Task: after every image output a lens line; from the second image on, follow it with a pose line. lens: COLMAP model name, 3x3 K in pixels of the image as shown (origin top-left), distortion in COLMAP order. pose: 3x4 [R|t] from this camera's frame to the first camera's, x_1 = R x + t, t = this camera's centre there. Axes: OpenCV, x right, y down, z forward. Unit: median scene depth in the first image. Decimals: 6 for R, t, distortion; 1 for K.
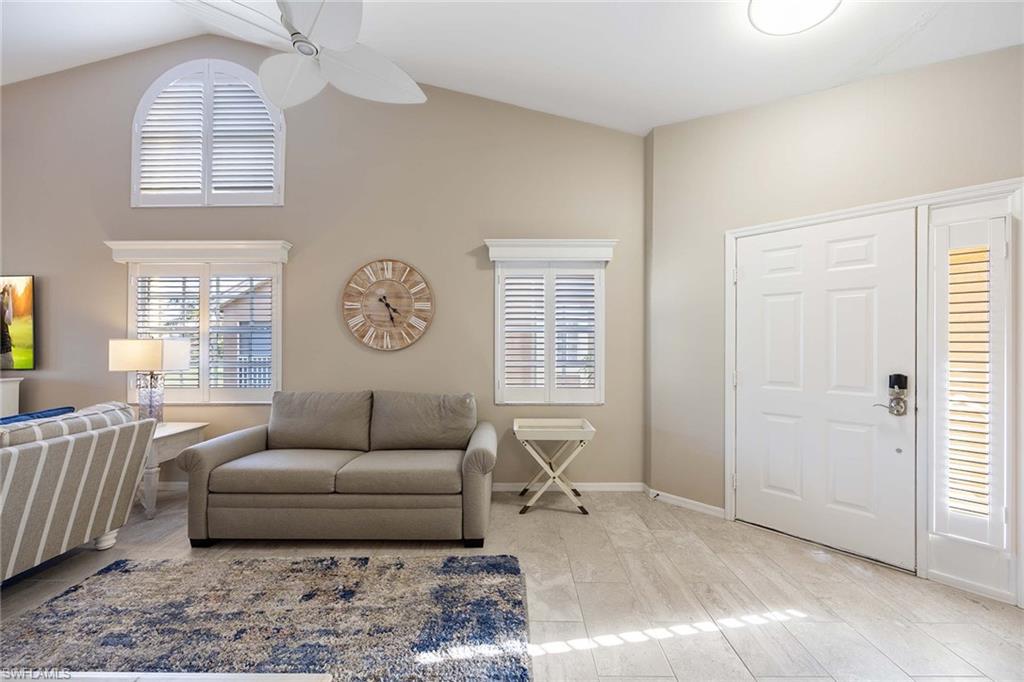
lens RADIAL K [[393.7, 0, 515.3], [0, 393.7, 337.1], [0, 0, 1]] dist [-0.004504, 0.000871]
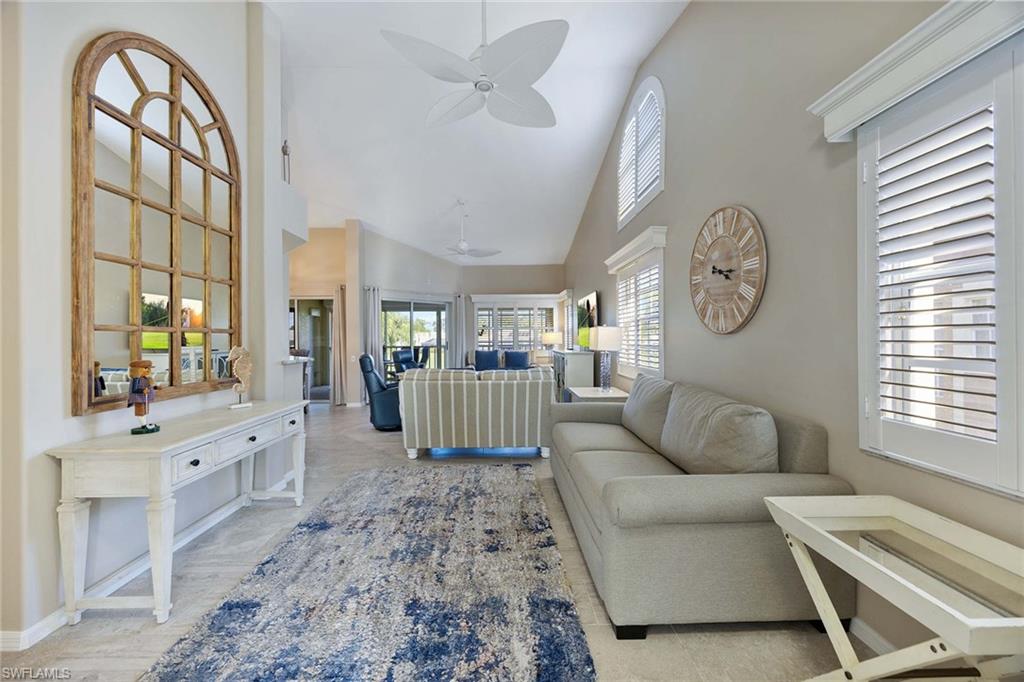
lens RADIAL K [[393.7, 0, 508.6], [0, 393.7, 332.6], [0, 0, 1]] dist [-0.004504, 0.000871]
pose [[0.054610, -0.015117, -0.998393, 0.604988], [-0.012031, 0.999803, -0.015796, 0.075751], [0.998435, 0.012875, 0.054417, 0.901162]]
